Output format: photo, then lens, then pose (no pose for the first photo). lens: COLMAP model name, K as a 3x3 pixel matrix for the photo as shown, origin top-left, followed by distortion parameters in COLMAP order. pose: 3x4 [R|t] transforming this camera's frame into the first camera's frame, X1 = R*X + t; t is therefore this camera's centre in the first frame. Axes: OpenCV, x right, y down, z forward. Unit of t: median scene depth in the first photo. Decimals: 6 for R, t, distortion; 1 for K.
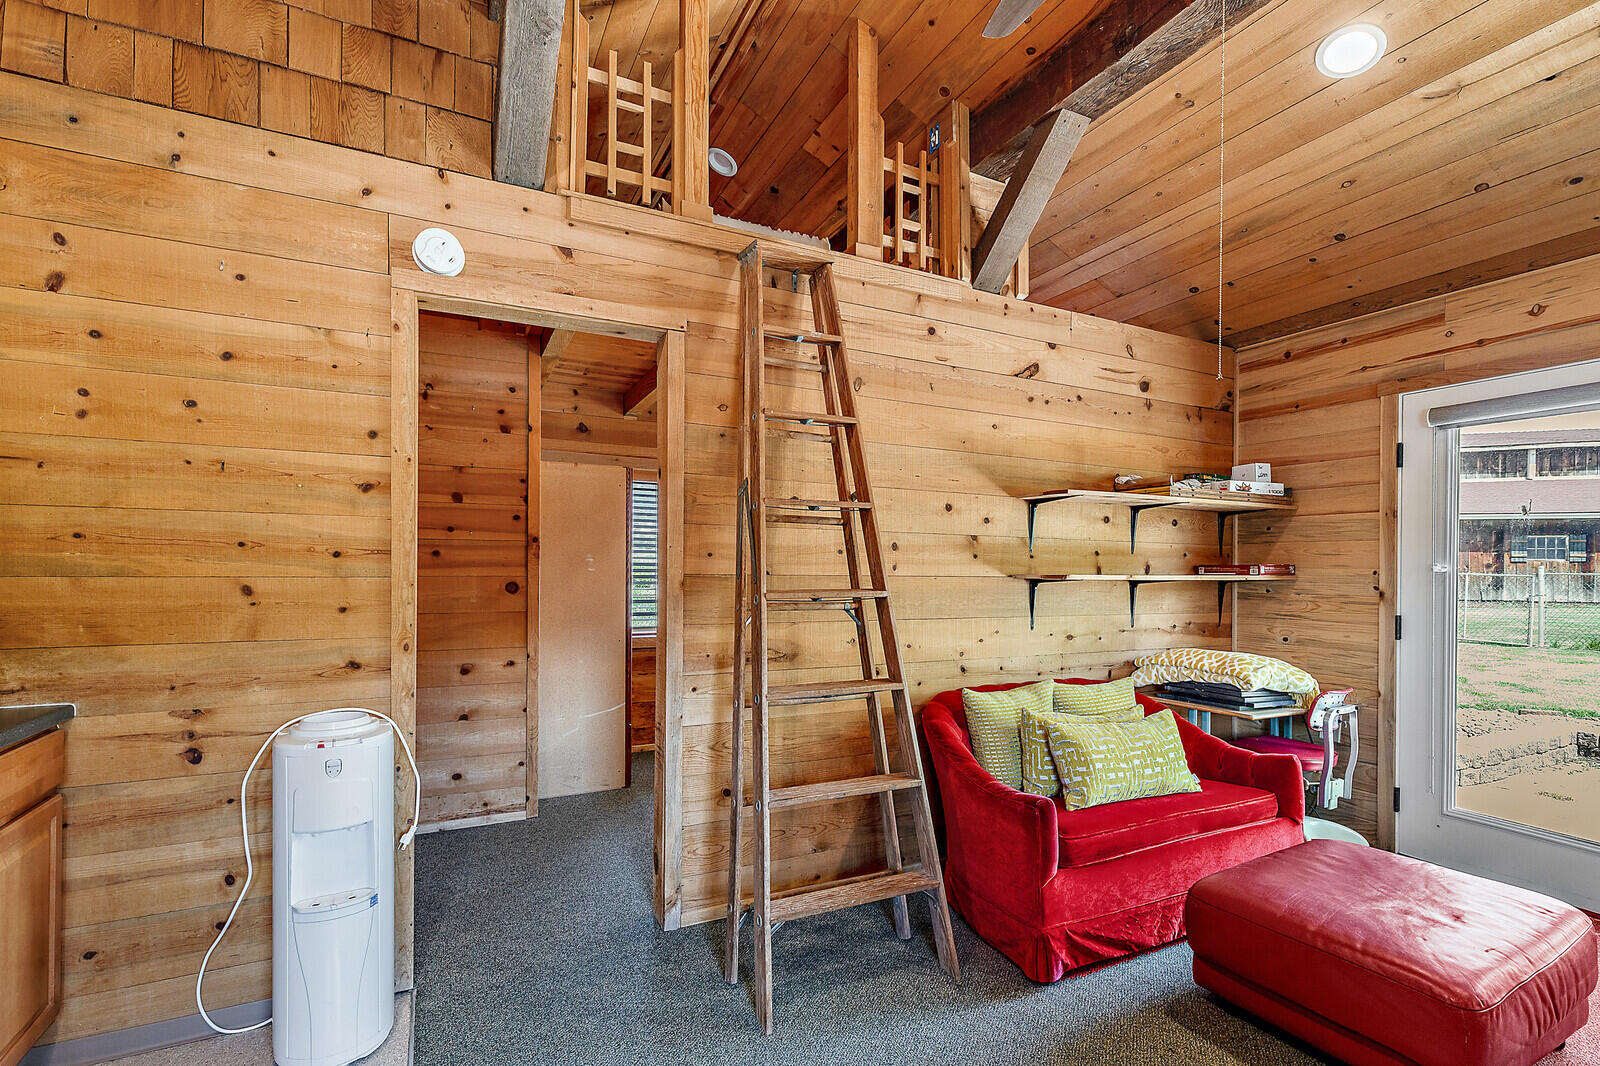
lens RADIAL K [[723.9, 0, 801.5], [0, 723.9, 570.1], [0, 0, 1]] dist [0.007071, -0.001547]
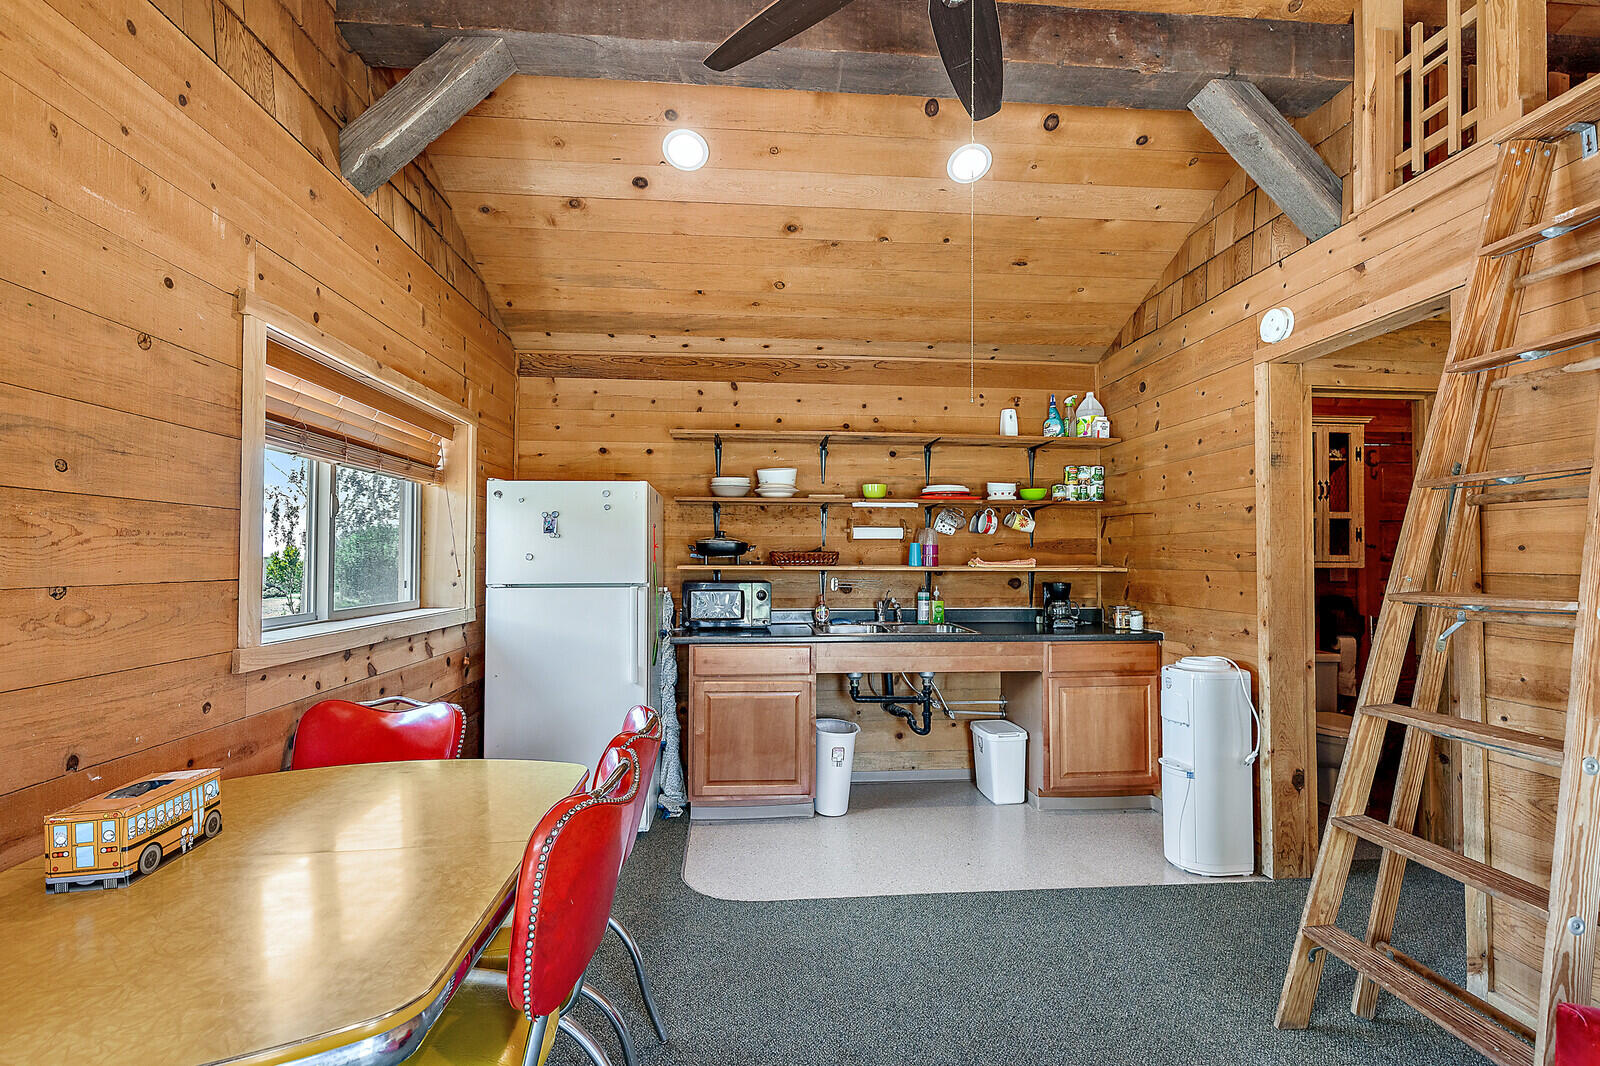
lens RADIAL K [[723.9, 0, 802.7], [0, 723.9, 539.2], [0, 0, 1]] dist [0.007071, -0.001547]
pose [[-0.363395, -0.035033, -0.930976, 0.691394], [-0.006828, 0.999366, -0.034941, 0.001535], [0.931610, -0.006341, -0.363404, 0.453043]]
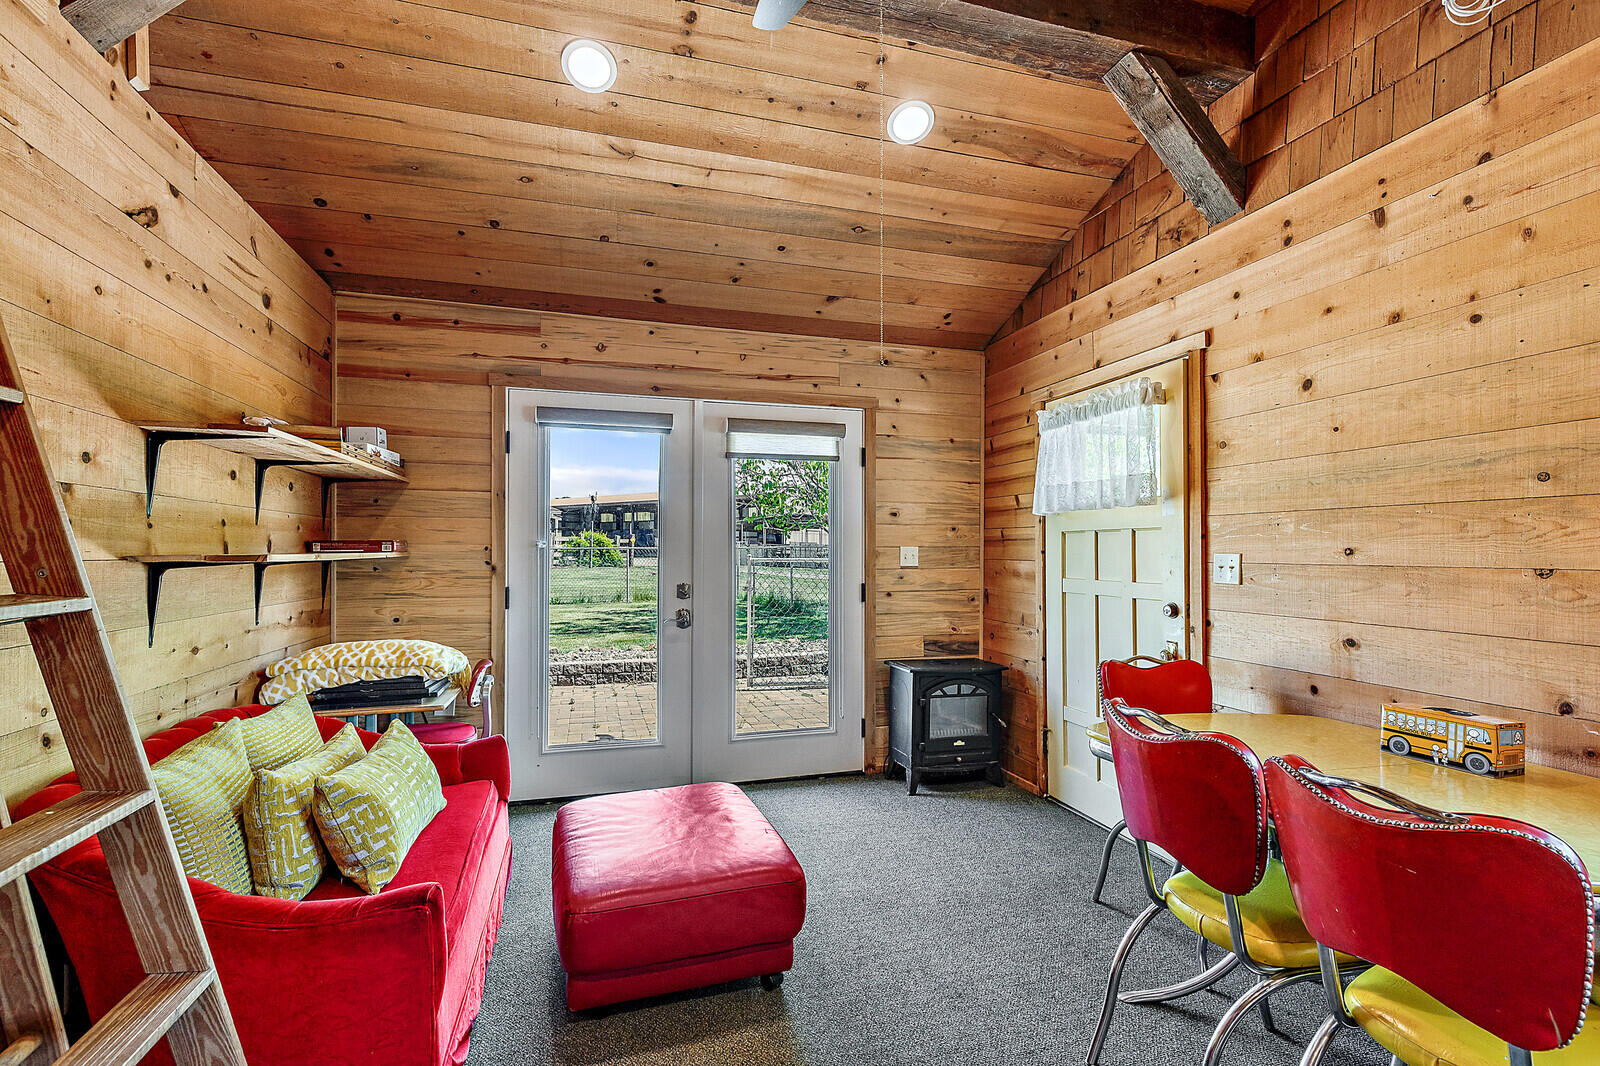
lens RADIAL K [[723.9, 0, 798.8], [0, 723.9, 545.3], [0, 0, 1]] dist [0.007071, -0.001547]
pose [[0.181593, -0.001804, 0.983372, -0.180643], [0.001429, 0.999998, 0.001571, -0.002354], [-0.983373, 0.001120, 0.181595, 0.360058]]
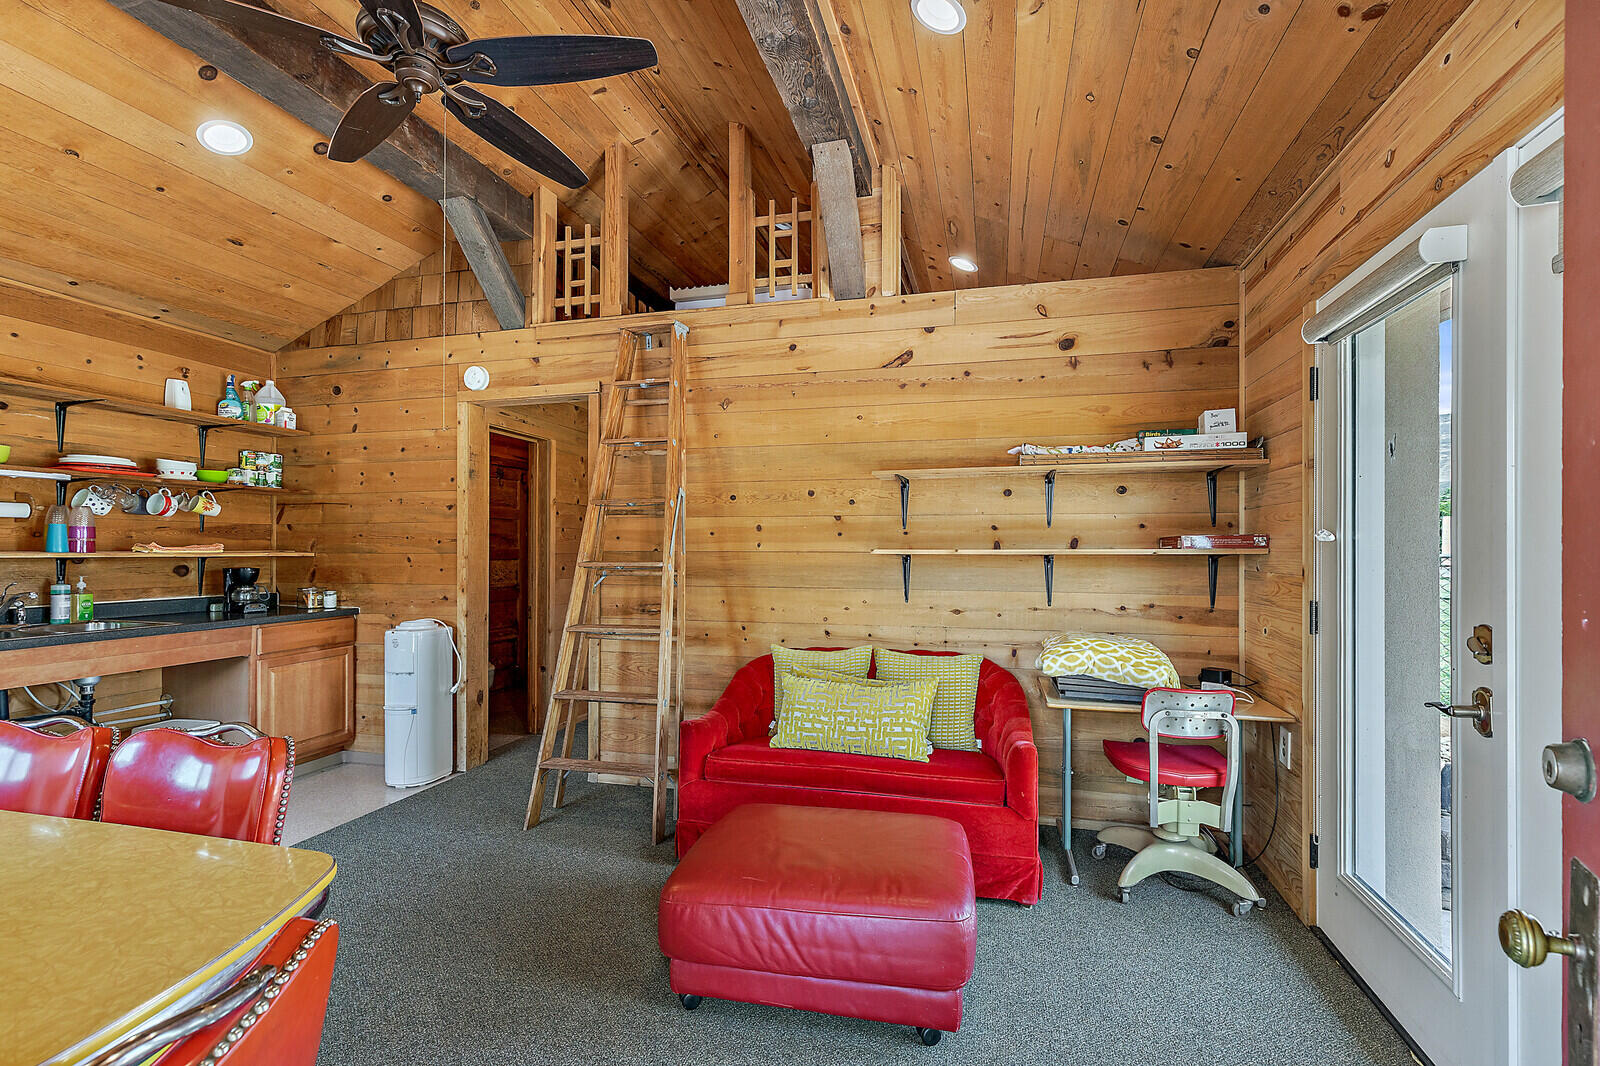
lens RADIAL K [[723.9, 0, 810.9], [0, 723.9, 548.4], [0, 0, 1]] dist [0.007071, -0.001547]
pose [[0.756053, -0.010012, -0.654433, 0.911438], [0.005570, 0.999945, -0.008864, 0.012447], [0.654486, 0.003057, 0.756068, 0.106885]]
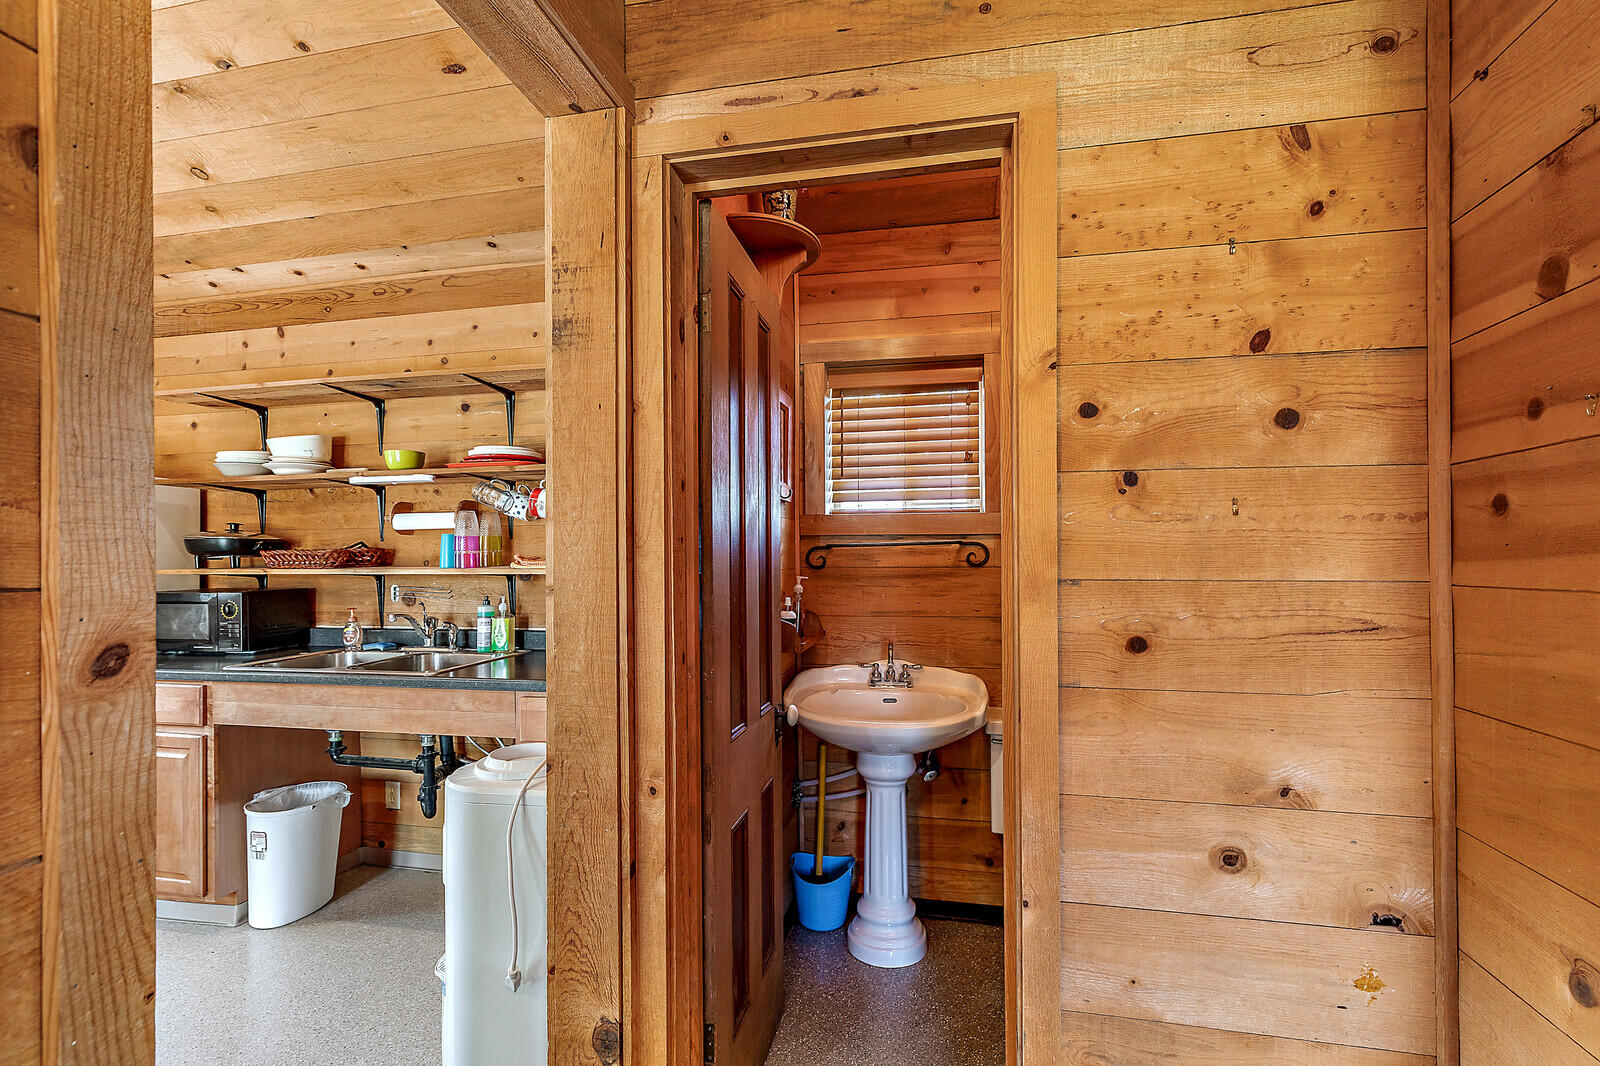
lens RADIAL K [[723.9, 0, 820.2], [0, 723.9, 557.3], [0, 0, 1]] dist [0.007071, -0.001547]
pose [[-0.620237, -0.003234, -0.784408, -0.127478], [0.003819, 0.999967, -0.007143, -0.001888], [0.784405, -0.007426, -0.620204, 1.039221]]
